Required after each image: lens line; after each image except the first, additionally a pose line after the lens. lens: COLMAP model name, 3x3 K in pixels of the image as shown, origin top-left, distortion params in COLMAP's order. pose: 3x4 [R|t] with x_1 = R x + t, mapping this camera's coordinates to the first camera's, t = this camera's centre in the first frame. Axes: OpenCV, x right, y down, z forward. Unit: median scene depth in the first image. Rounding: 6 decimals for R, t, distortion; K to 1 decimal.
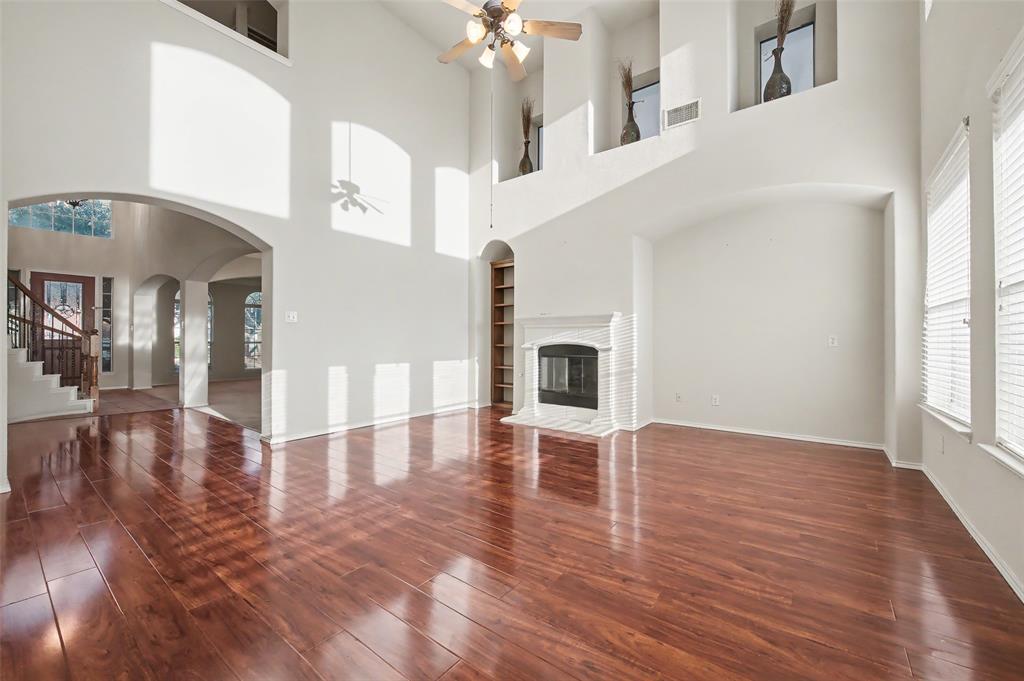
lens RADIAL K [[416.0, 0, 514.8], [0, 416.0, 337.6], [0, 0, 1]] dist [-0.001445, -0.000187]
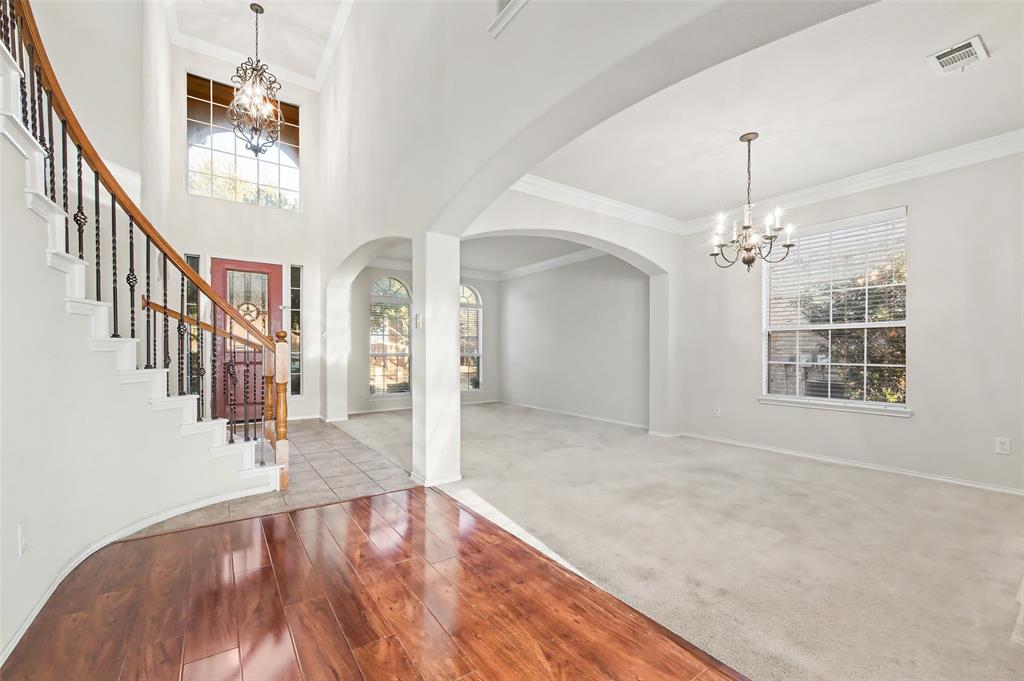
lens RADIAL K [[416.0, 0, 509.6], [0, 416.0, 349.5], [0, 0, 1]] dist [-0.001445, -0.000187]
pose [[0.957397, -0.004364, -0.288740, -0.438573], [0.004756, 0.999988, 0.000656, 0.003486], [0.288734, -0.002001, 0.957407, 0.435860]]
